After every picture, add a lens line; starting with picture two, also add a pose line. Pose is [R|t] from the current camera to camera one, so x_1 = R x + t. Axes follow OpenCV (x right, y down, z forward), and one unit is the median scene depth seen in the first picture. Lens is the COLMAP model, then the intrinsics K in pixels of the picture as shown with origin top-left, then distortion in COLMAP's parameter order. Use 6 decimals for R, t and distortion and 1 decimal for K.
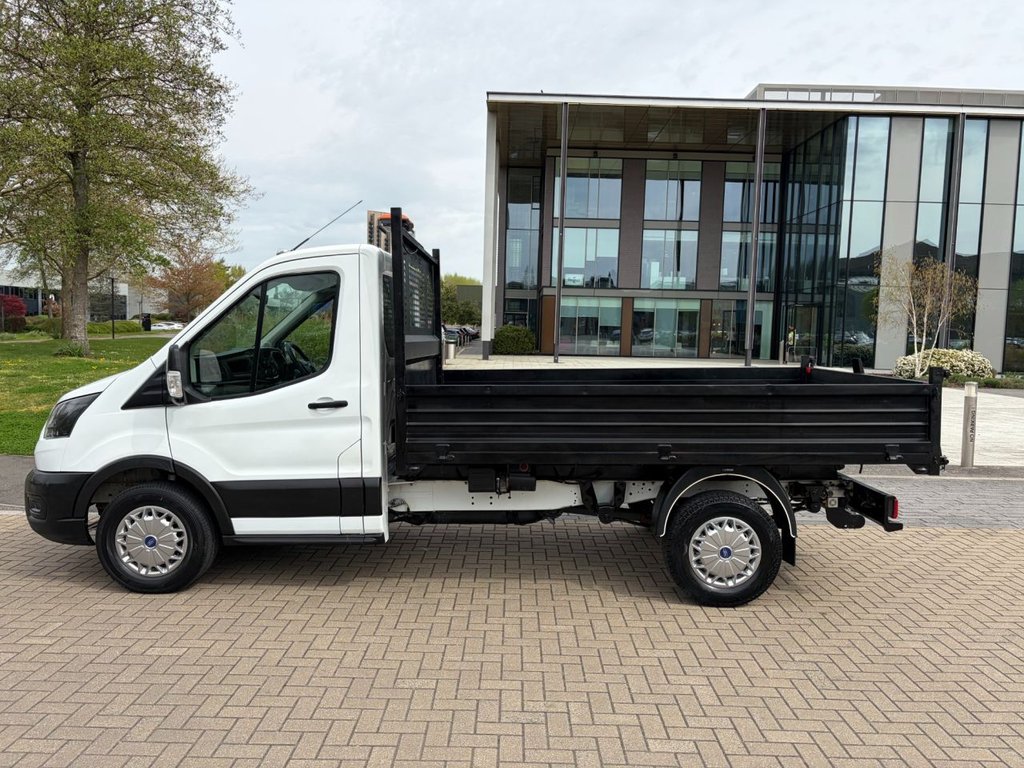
lens RADIAL K [[773.2, 0, 513.8], [0, 773.2, 379.4], [0, 0, 1]] dist [0.062691, -0.067465]
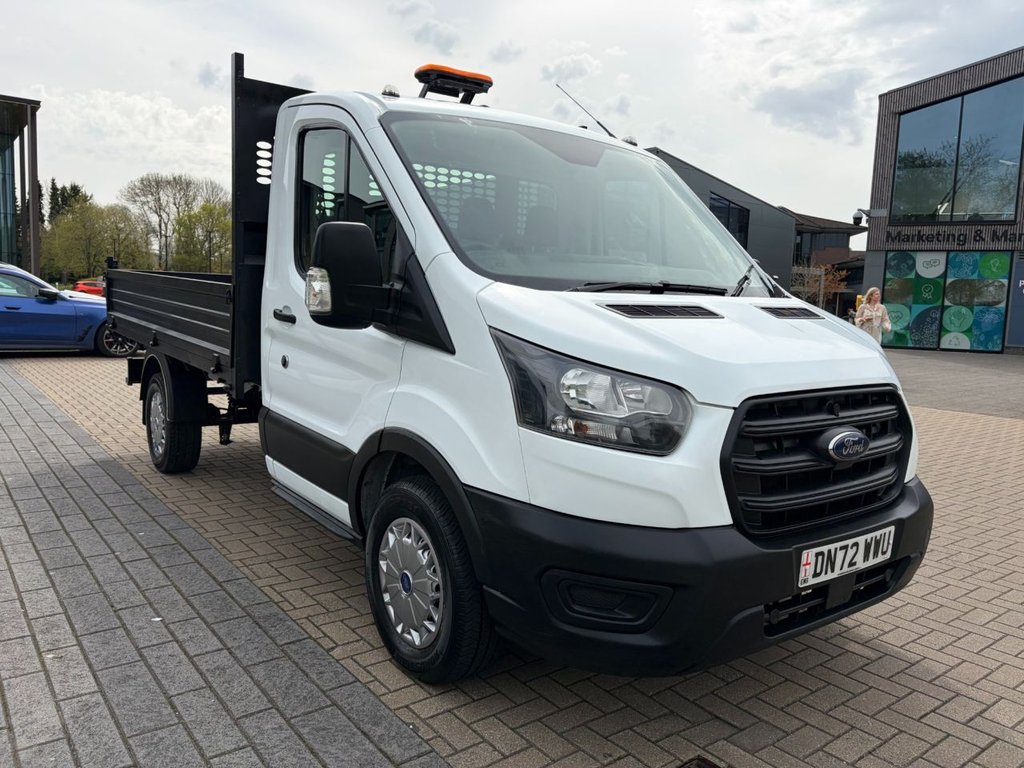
lens RADIAL K [[773.2, 0, 513.8], [0, 773.2, 379.4], [0, 0, 1]] dist [0.062691, -0.067465]
pose [[-0.610497, -0.127875, 0.781627, -0.174251], [-0.000267, 0.986913, 0.161252, -0.009700], [-0.792018, 0.098235, -0.602542, 0.314611]]
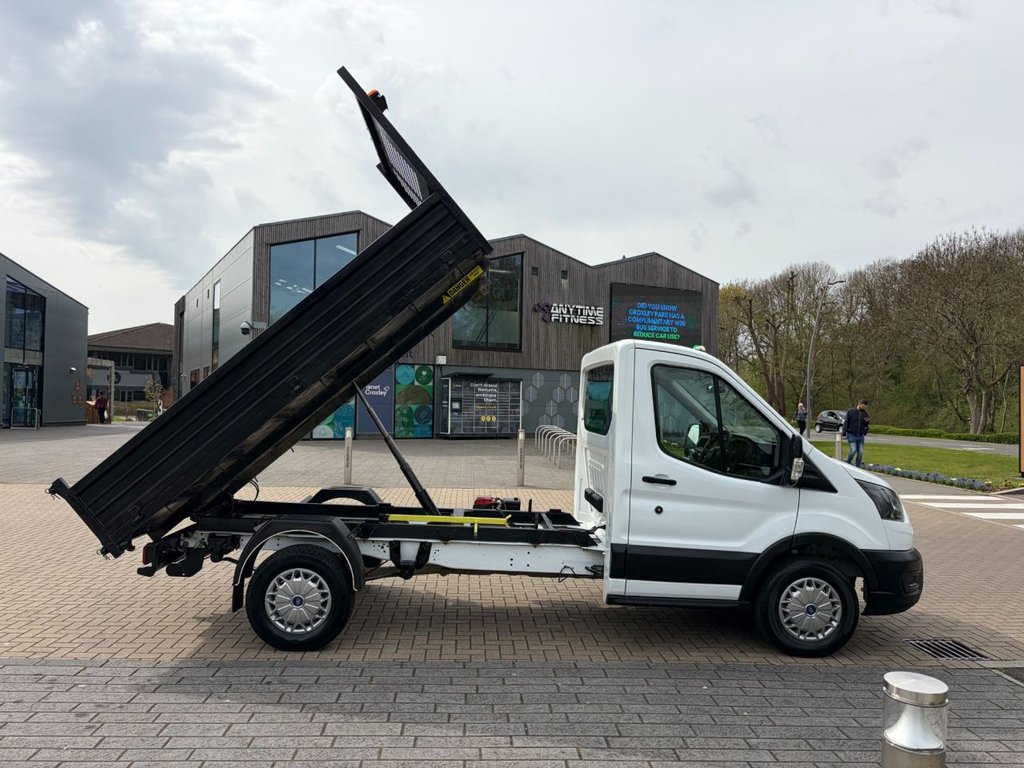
lens RADIAL K [[773.2, 0, 513.8], [0, 773.2, 379.4], [0, 0, 1]] dist [0.062691, -0.067465]
pose [[-0.997158, -0.047437, -0.058529, 0.009826], [-0.049400, 0.998248, 0.032576, -0.031086], [0.056881, 0.035374, -0.997754, 0.470775]]
